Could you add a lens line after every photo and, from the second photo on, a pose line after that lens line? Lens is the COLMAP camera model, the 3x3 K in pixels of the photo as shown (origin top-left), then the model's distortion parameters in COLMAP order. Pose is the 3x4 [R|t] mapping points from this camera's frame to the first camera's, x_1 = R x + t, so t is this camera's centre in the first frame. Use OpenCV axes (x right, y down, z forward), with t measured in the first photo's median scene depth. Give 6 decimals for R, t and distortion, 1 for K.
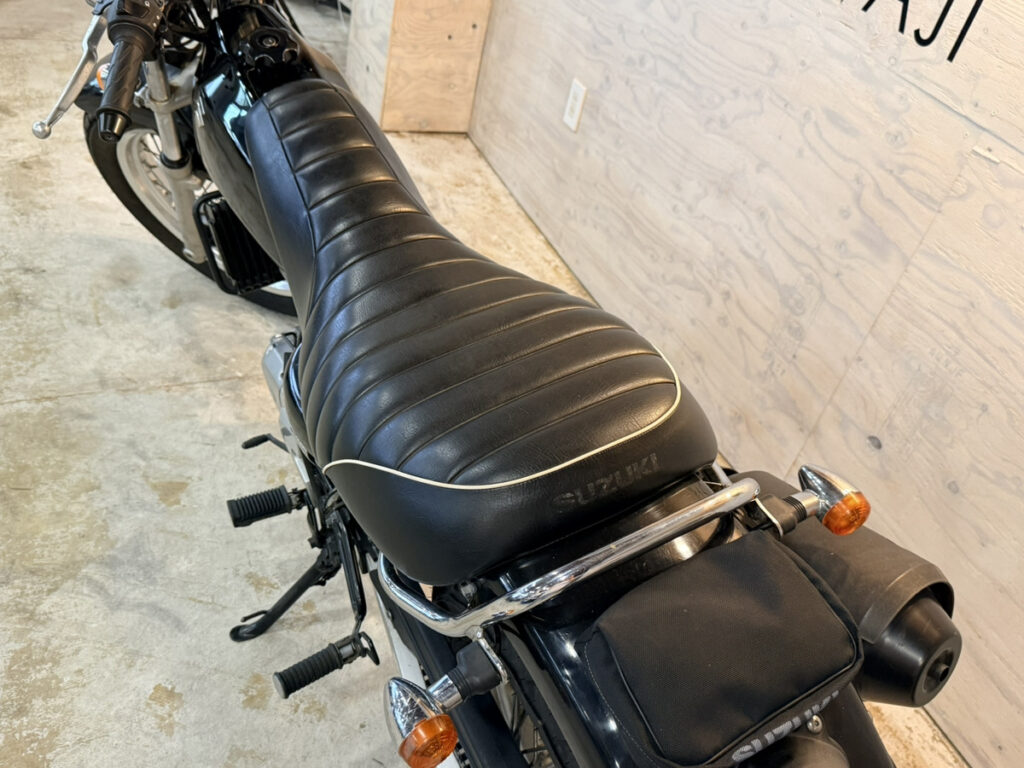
lens RADIAL K [[914.7, 0, 514.4], [0, 914.7, 401.3], [0, 0, 1]] dist [0.092149, -0.195643]
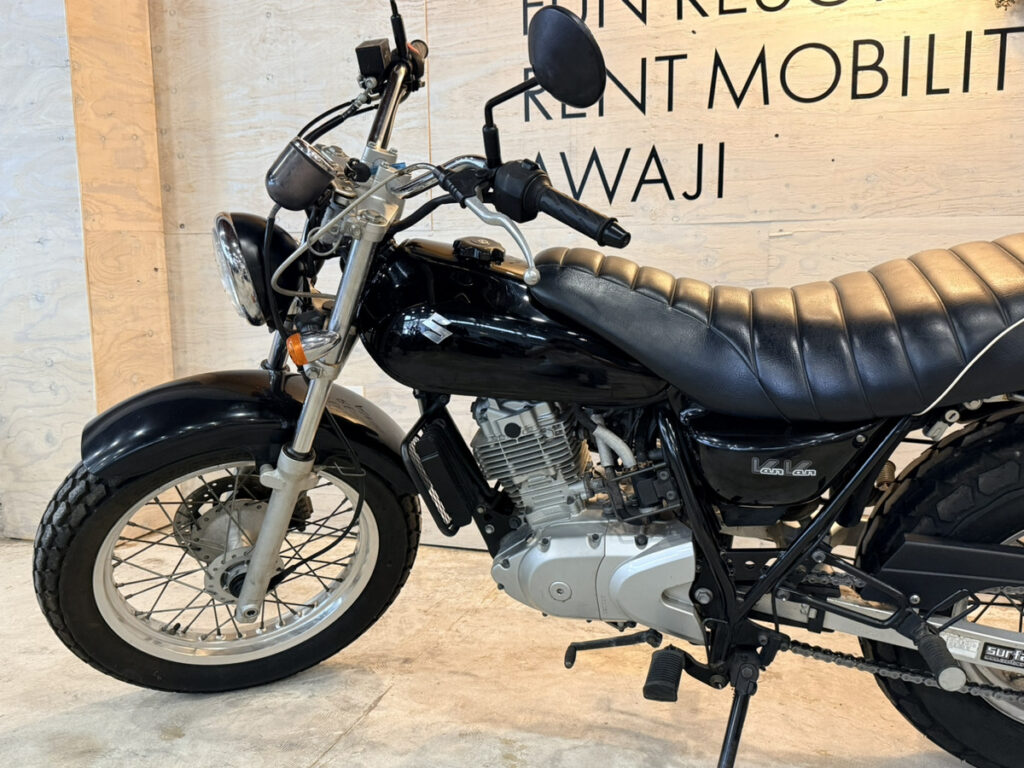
lens RADIAL K [[910.3, 0, 508.4], [0, 910.3, 393.8], [0, 0, 1]] dist [0.162575, -0.353281]
pose [[0.670320, -0.316600, 0.671145, -0.674210], [0.588028, 0.778302, -0.220156, 0.005546], [-0.452652, 0.542227, 0.707881, 0.206787]]
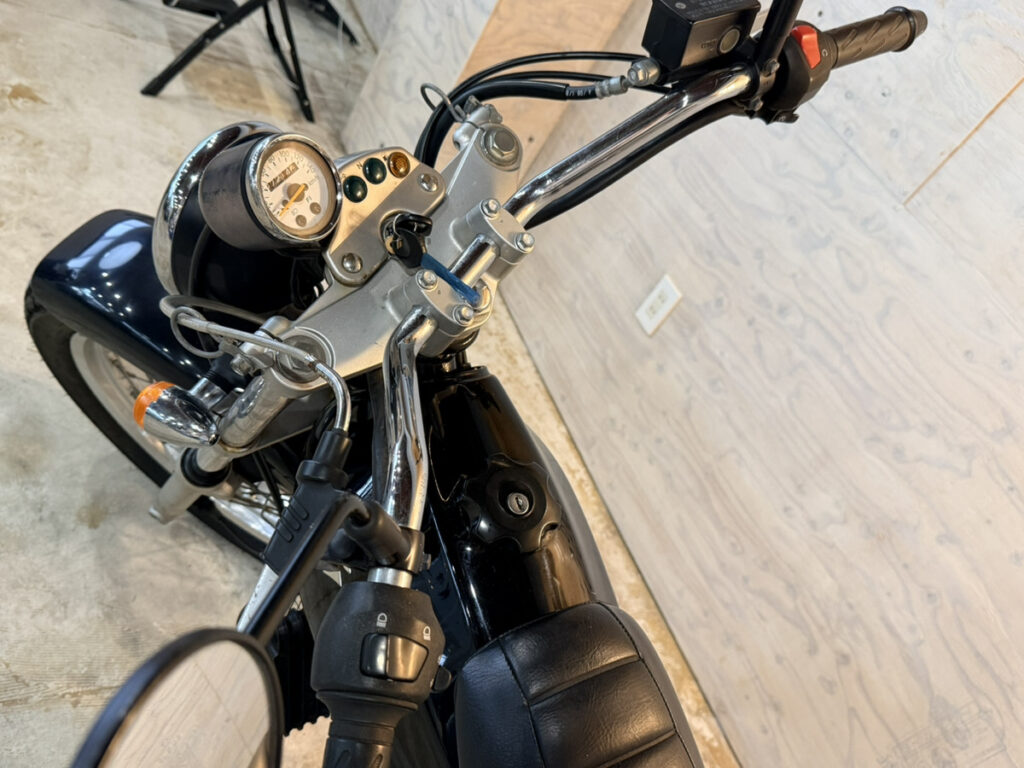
lens RADIAL K [[913.7, 0, 501.0], [0, 913.7, 388.5], [0, 0, 1]] dist [0.076869, -0.179736]
pose [[0.960765, 0.210908, 0.180133, -0.248350], [-0.217362, 0.975949, 0.016645, -0.305117], [-0.172290, -0.055146, 0.983501, 0.316960]]
